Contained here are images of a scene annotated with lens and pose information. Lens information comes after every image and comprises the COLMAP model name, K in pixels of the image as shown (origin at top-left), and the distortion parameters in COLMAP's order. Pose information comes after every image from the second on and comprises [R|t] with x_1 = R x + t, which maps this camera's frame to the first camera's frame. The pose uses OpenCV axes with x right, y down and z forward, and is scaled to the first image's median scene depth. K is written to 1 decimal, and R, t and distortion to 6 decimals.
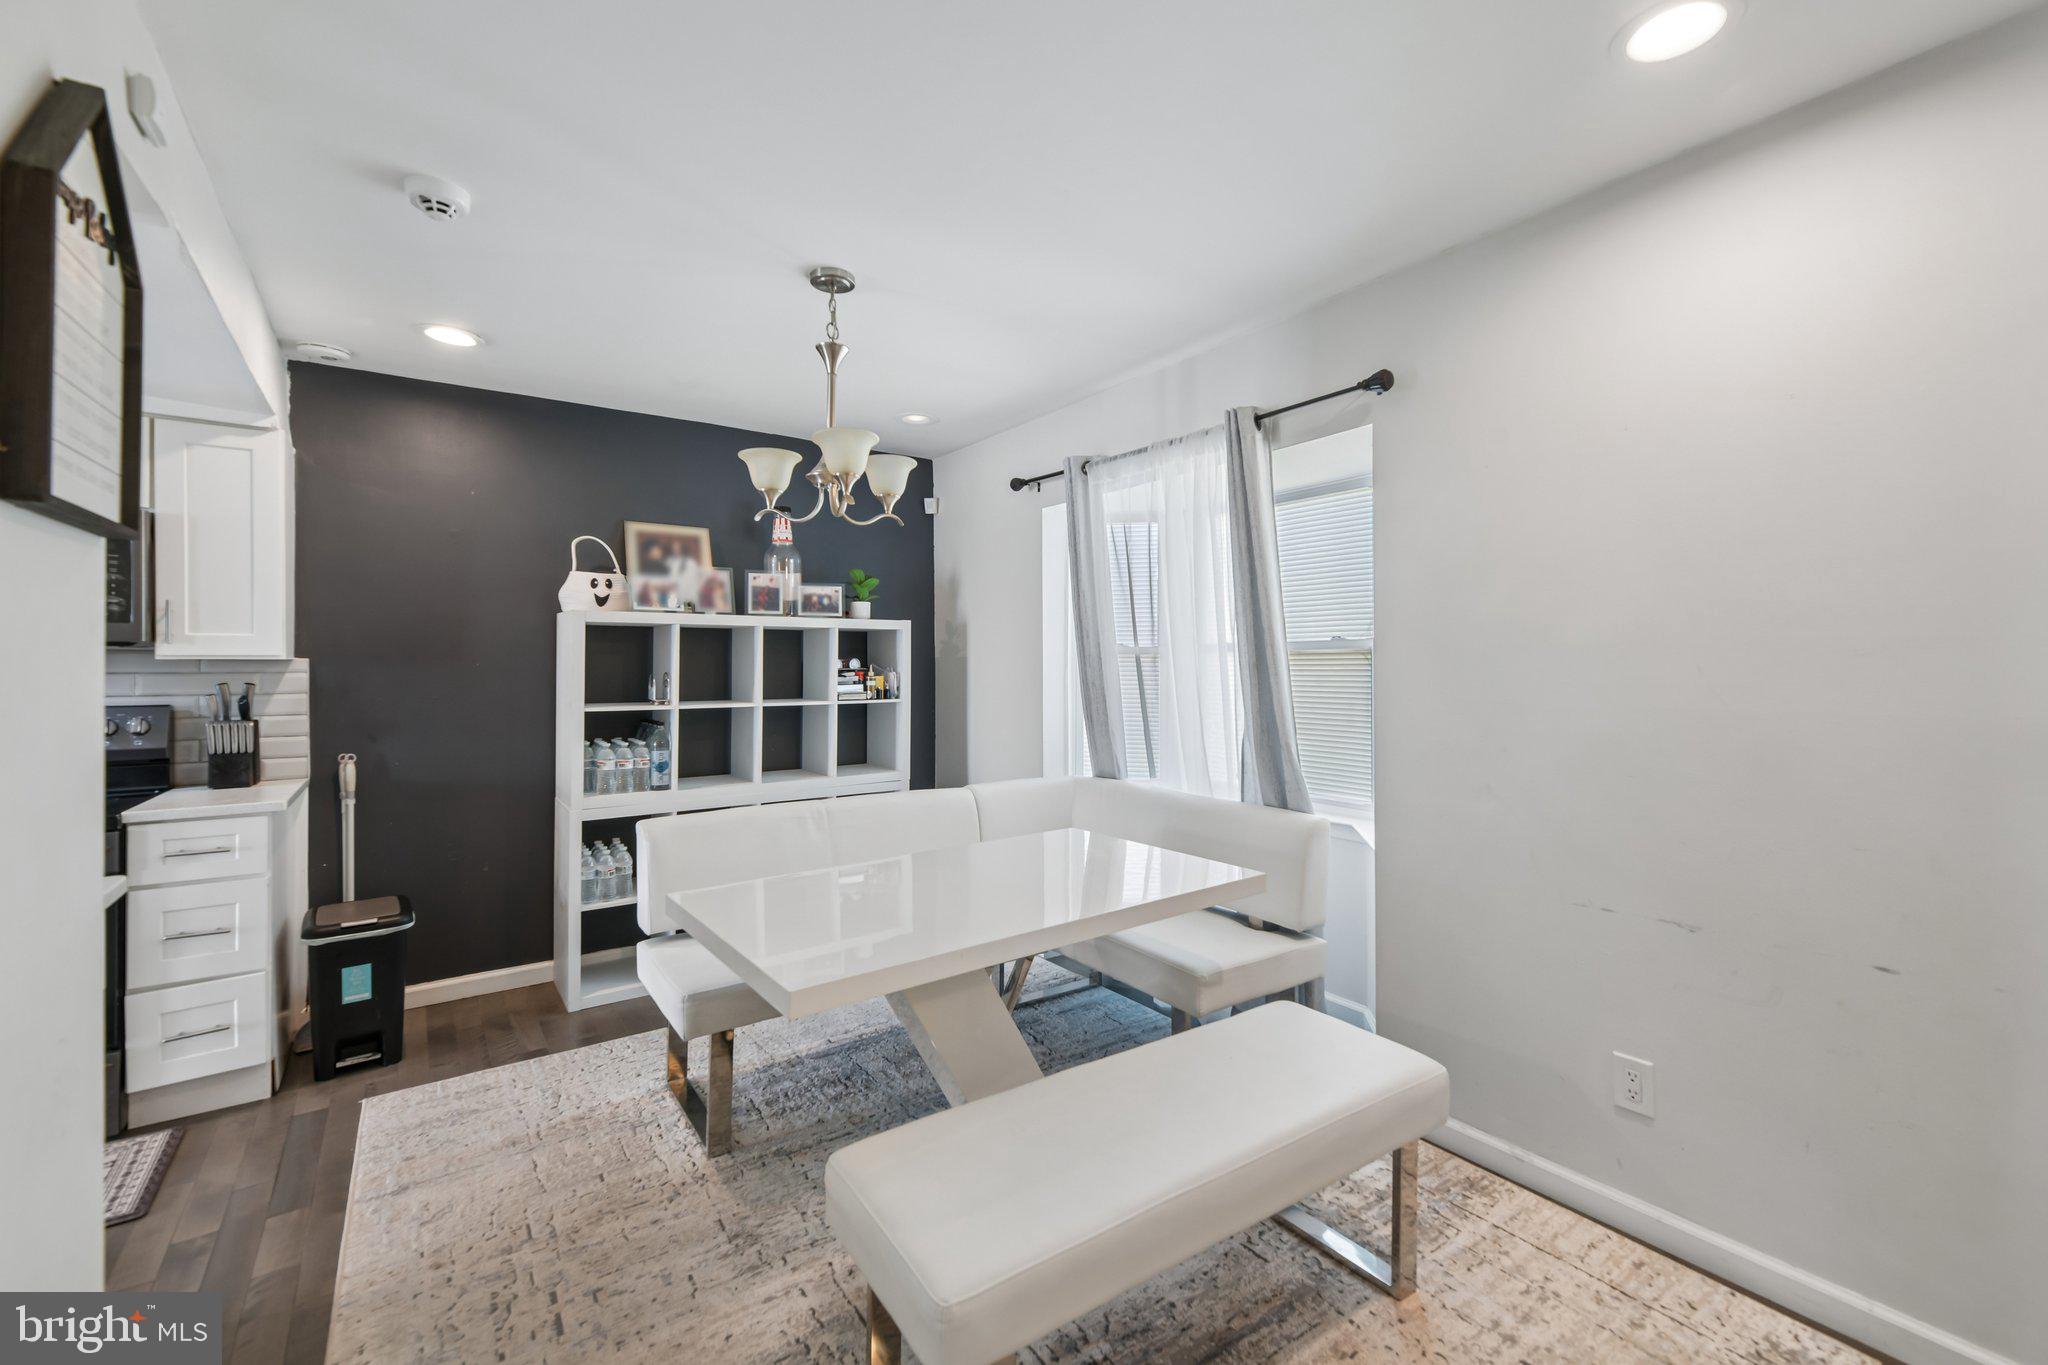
lens RADIAL K [[865.3, 0, 1032.6], [0, 865.3, 665.4], [0, 0, 1]] dist [0.019149, -0.006108]
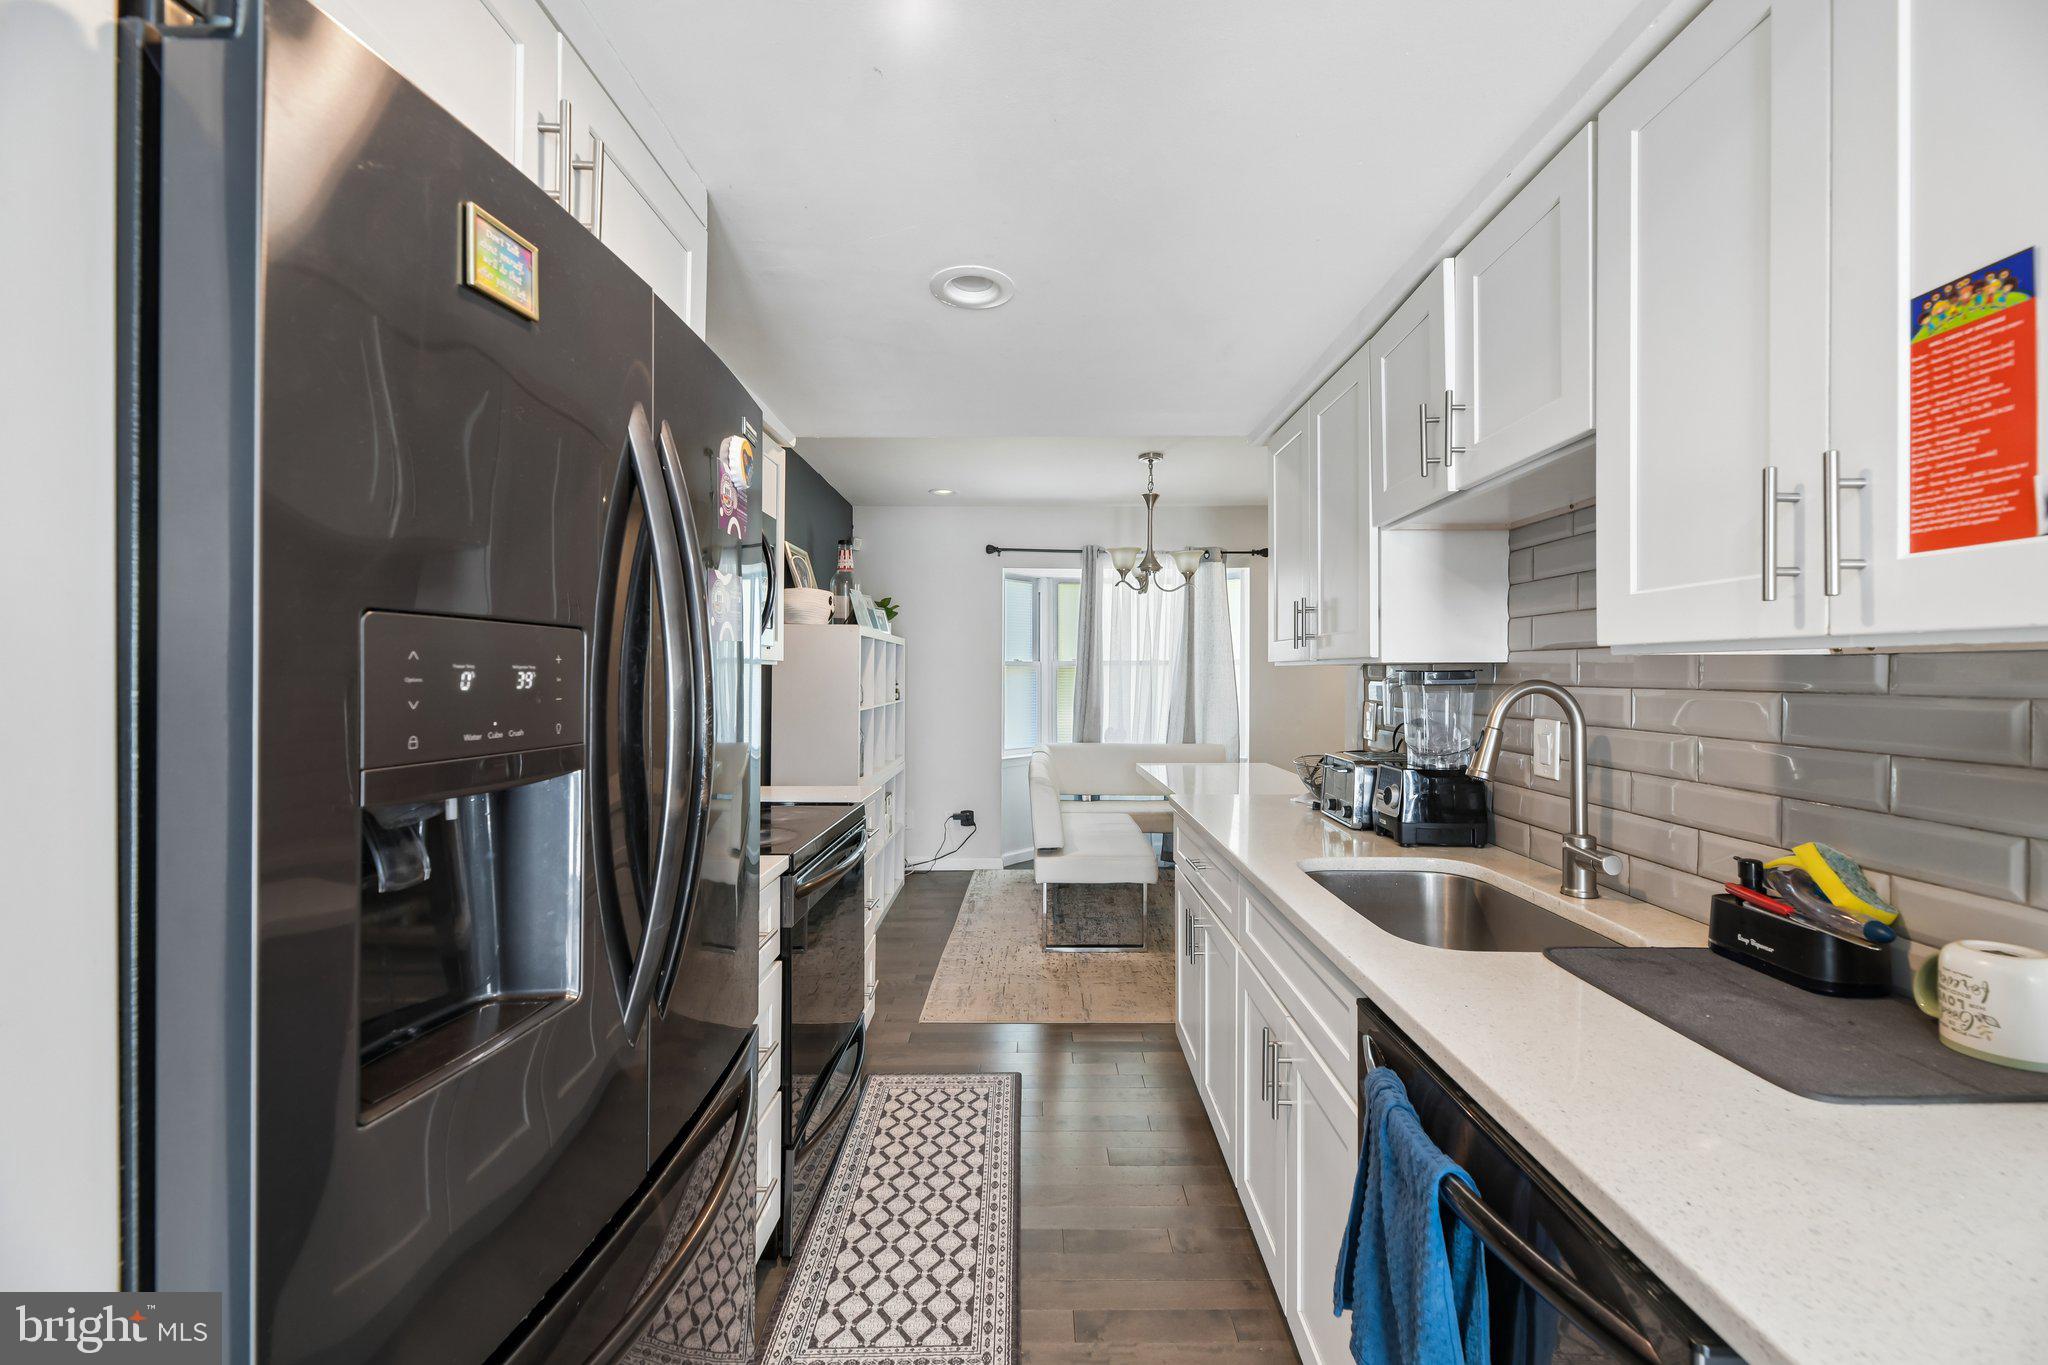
lens RADIAL K [[821.1, 0, 1061.5], [0, 821.1, 677.1], [0, 0, 1]] dist [-0.001154, -0.000456]
pose [[0.551894, -0.002922, 0.833909, -1.353622], [0.001942, 0.999996, 0.002219, 0.004528], [-0.833912, 0.000395, 0.551898, 0.168110]]
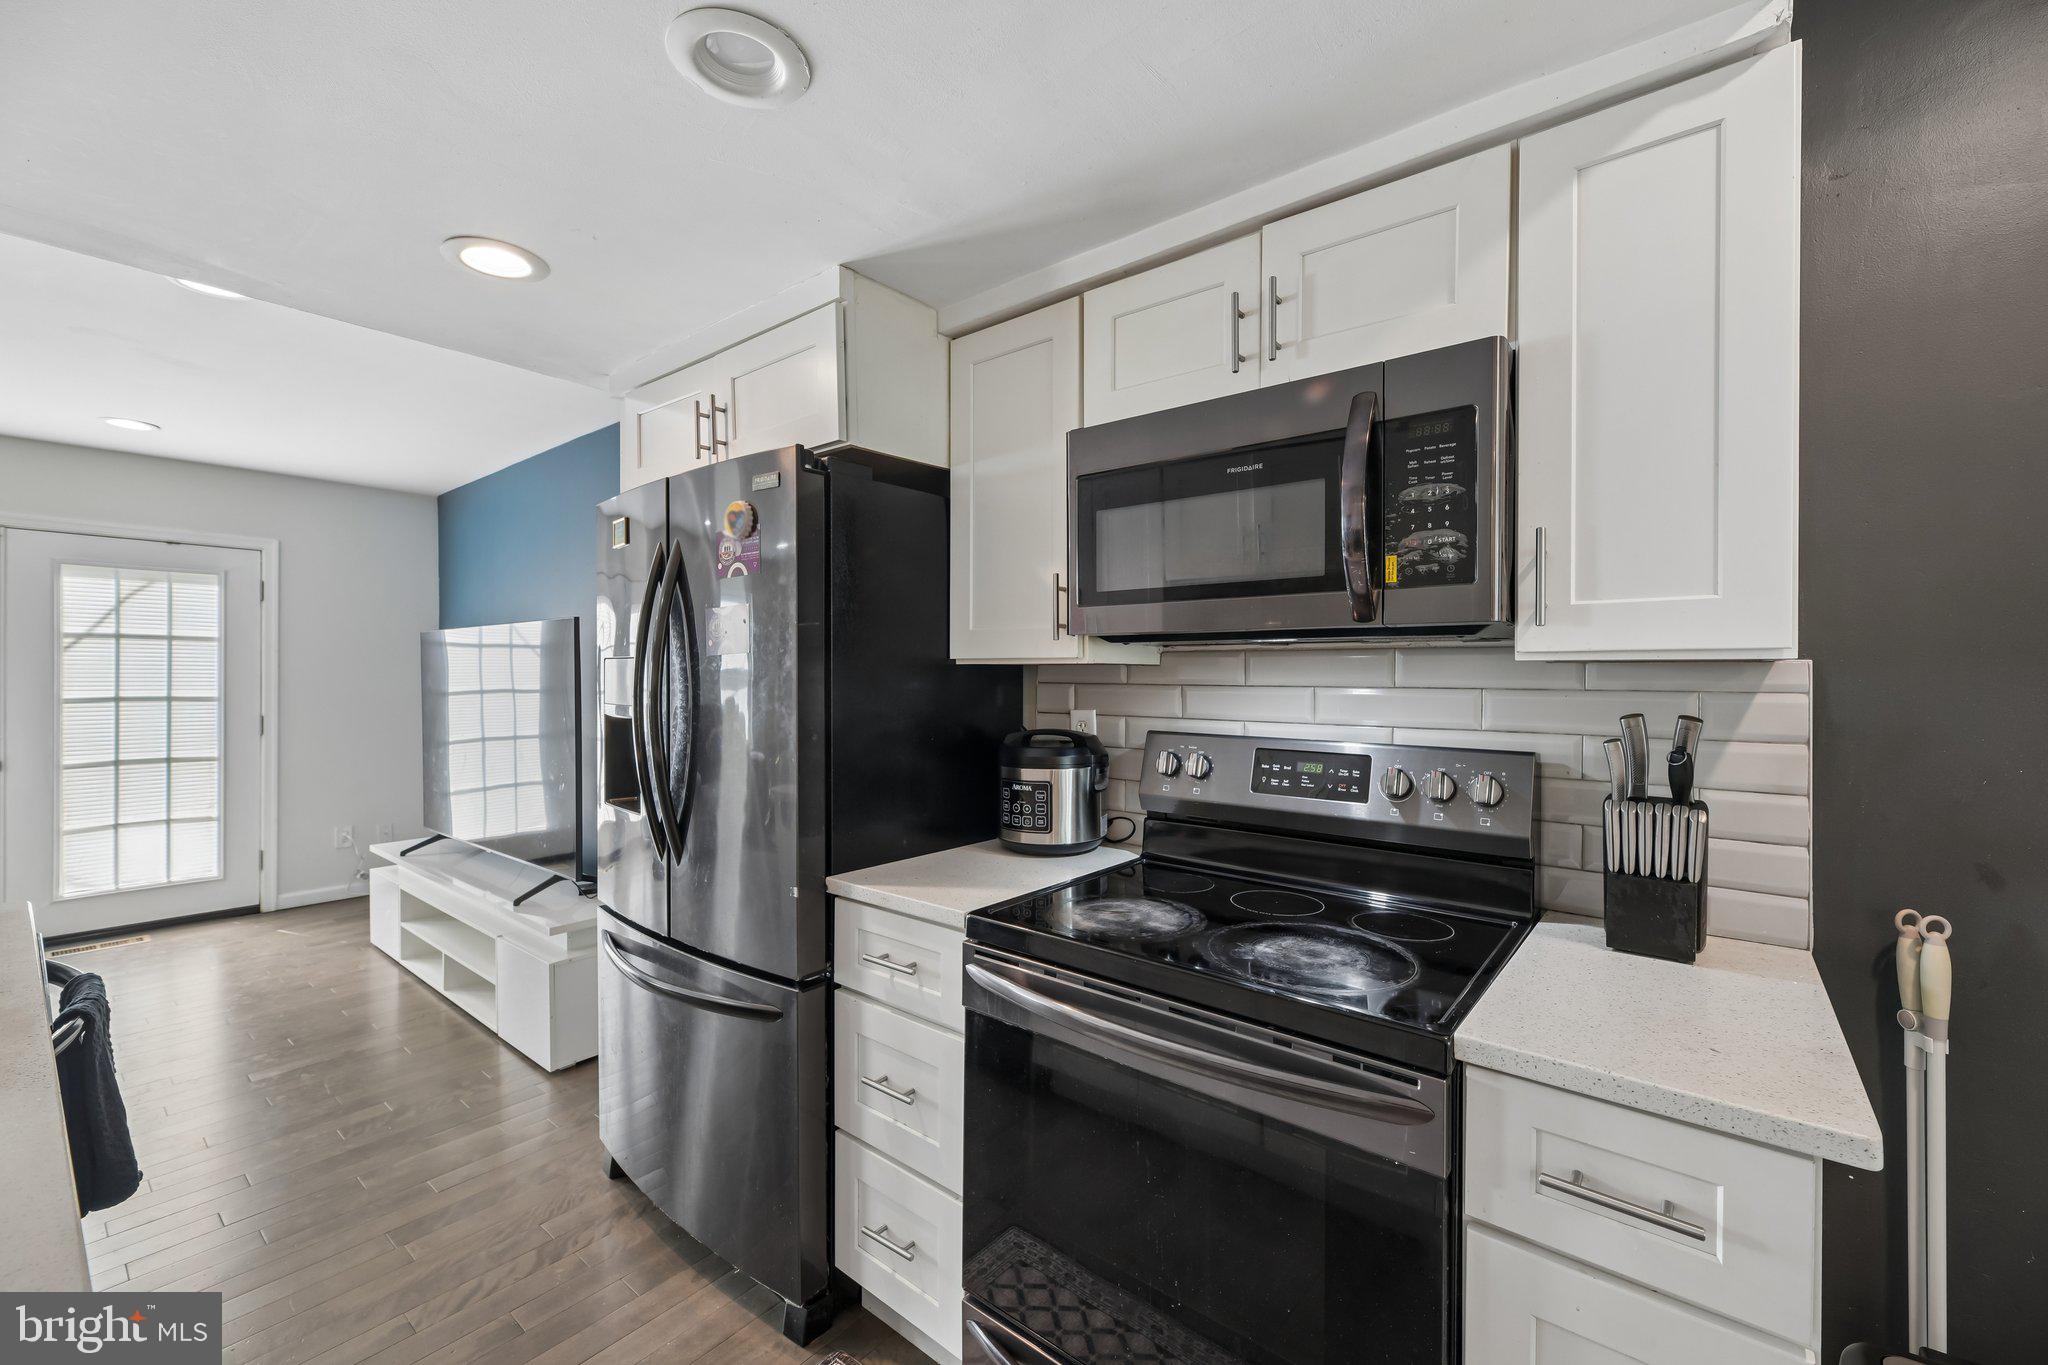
lens RADIAL K [[826.0, 0, 1039.9], [0, 826.0, 675.6], [0, 0, 1]] dist [0.001491, -0.000222]
pose [[0.279386, 0.002254, -0.960176, -0.557870], [-0.006701, 0.999977, 0.000397, 0.001998], [0.960156, 0.006323, 0.279395, 0.544620]]
